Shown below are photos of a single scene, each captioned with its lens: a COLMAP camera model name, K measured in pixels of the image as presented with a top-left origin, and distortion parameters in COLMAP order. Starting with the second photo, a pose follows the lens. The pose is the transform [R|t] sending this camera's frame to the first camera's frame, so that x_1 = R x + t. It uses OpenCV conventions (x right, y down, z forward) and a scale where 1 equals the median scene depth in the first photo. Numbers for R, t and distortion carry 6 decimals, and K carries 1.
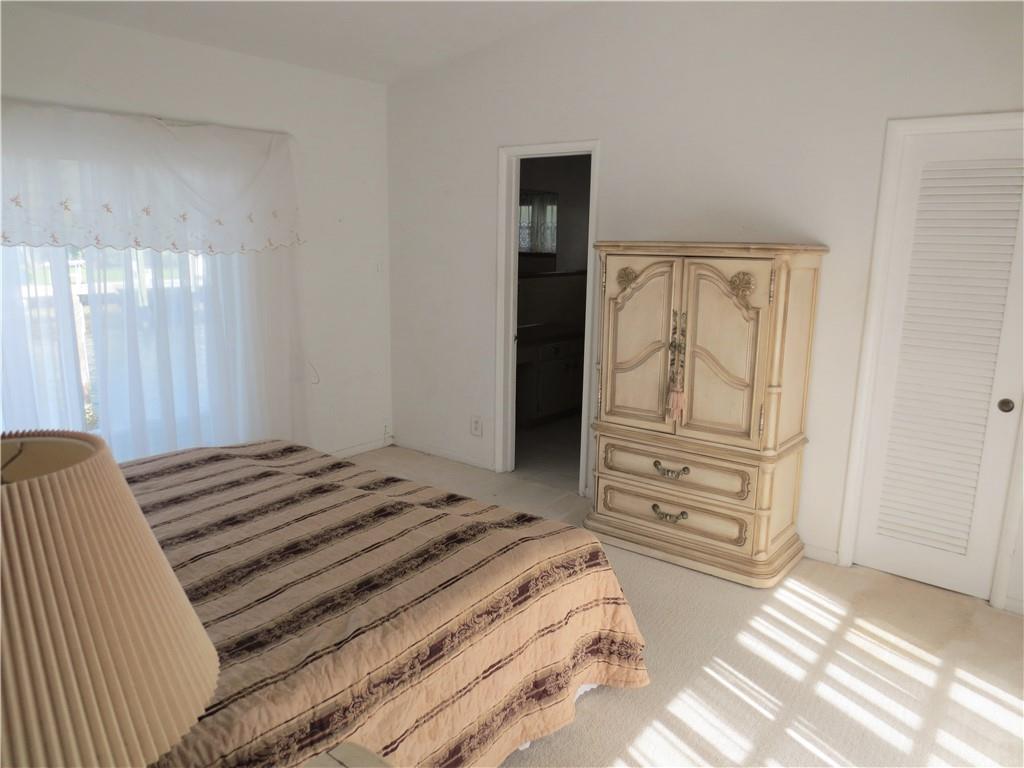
lens RADIAL K [[734.3, 0, 511.2], [0, 734.3, 388.2], [0, 0, 1]] dist [-0.001545, 0.000524]
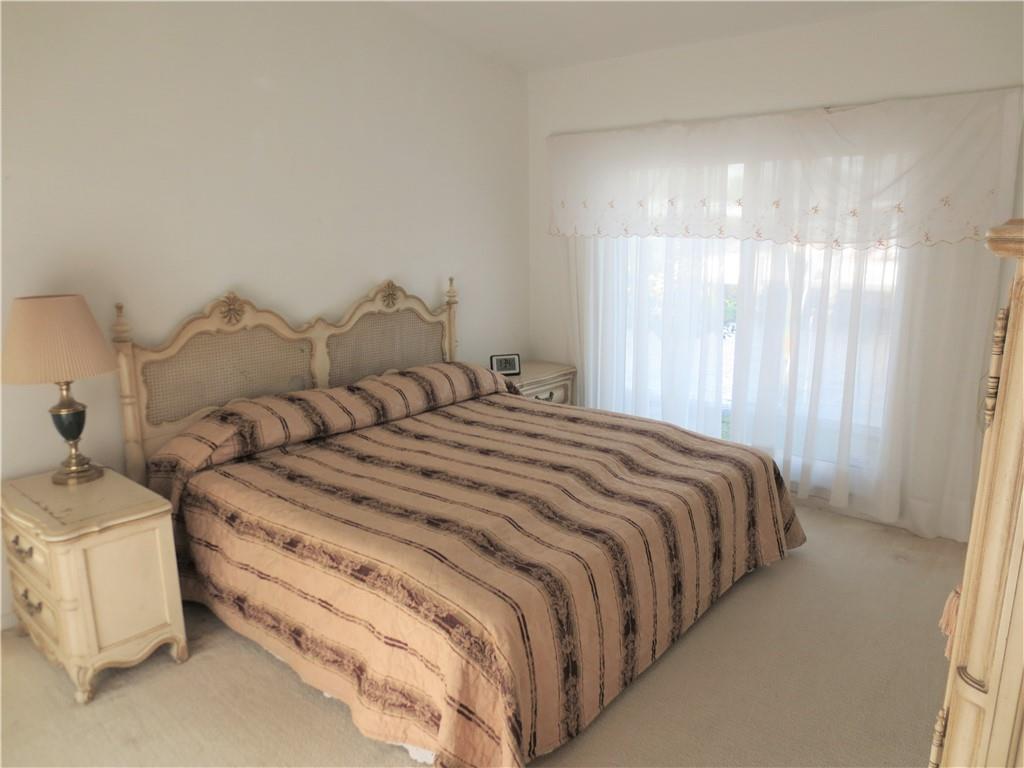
lens RADIAL K [[715.2, 0, 512.2], [0, 715.2, 405.2], [0, 0, 1]] dist [-0.002108, -0.000515]
pose [[-0.028968, 0.229857, -0.972793, 0.835098], [-0.197111, 0.952779, 0.230998, -0.199725], [0.979953, 0.198440, 0.017707, 1.008231]]
